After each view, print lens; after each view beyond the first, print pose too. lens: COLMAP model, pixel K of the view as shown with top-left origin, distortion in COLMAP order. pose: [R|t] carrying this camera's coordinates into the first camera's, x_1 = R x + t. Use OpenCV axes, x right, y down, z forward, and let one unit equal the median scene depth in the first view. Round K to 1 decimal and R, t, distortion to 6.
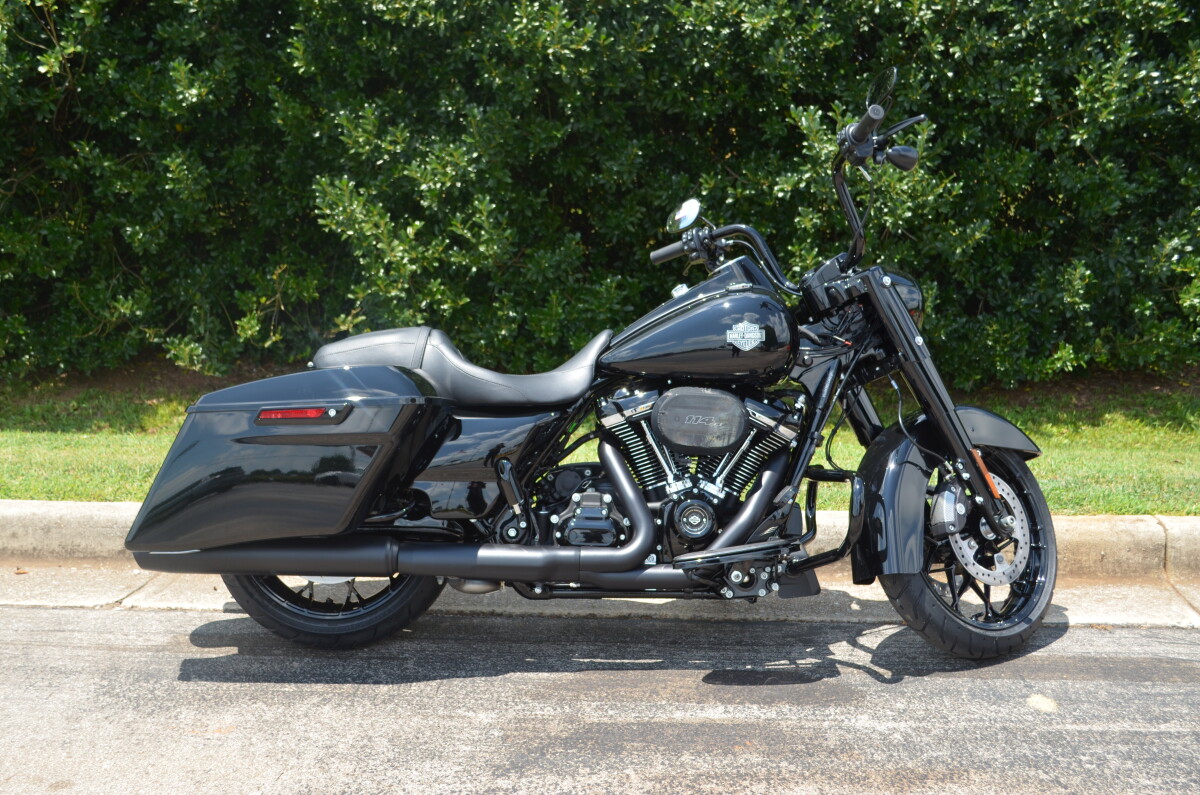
lens RADIAL K [[1391.5, 0, 604.0], [0, 1391.5, 400.2], [0, 0, 1]] dist [-0.073831, 0.000000]
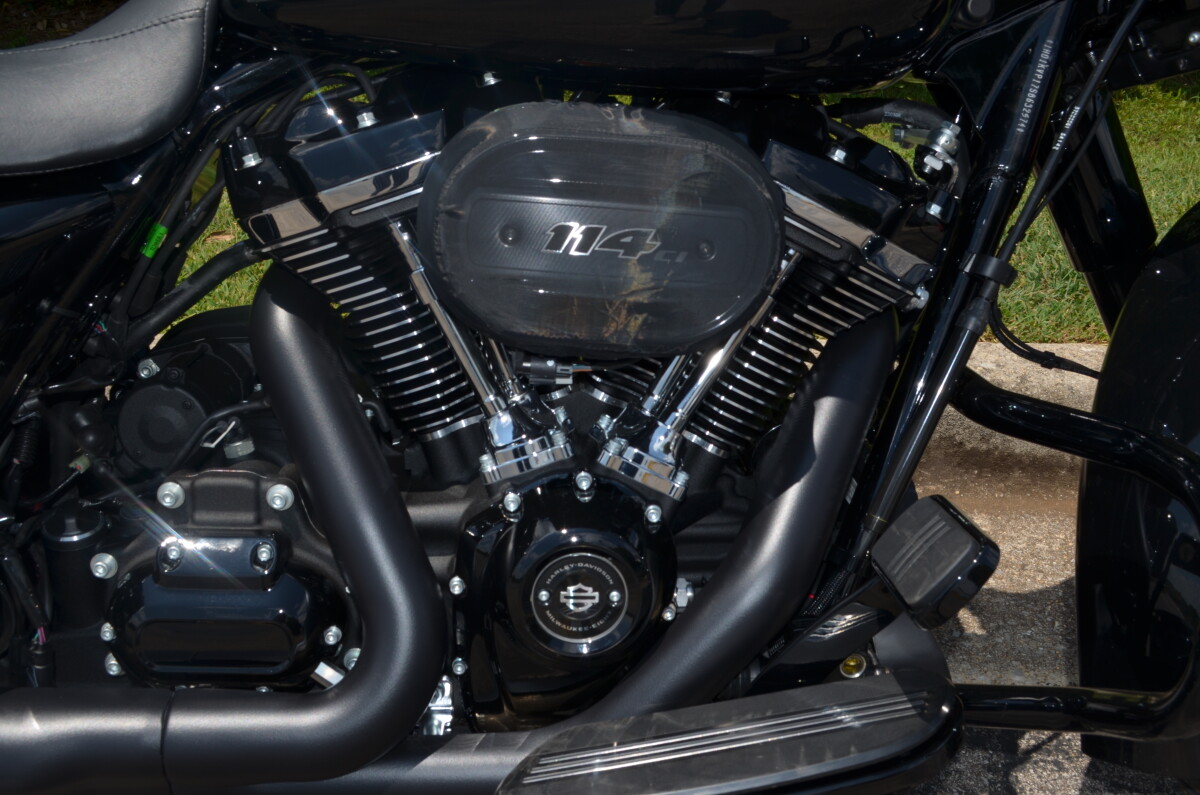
lens RADIAL K [[1235.2, 0, 602.7], [0, 1235.2, 399.5], [0, 0, 1]] dist [-0.065433, 0.000000]
pose [[0.997956, -0.009415, 0.063200, 0.053405], [-0.008702, 0.959843, 0.280401, -0.020751], [-0.063302, -0.280378, 0.957800, 0.757231]]
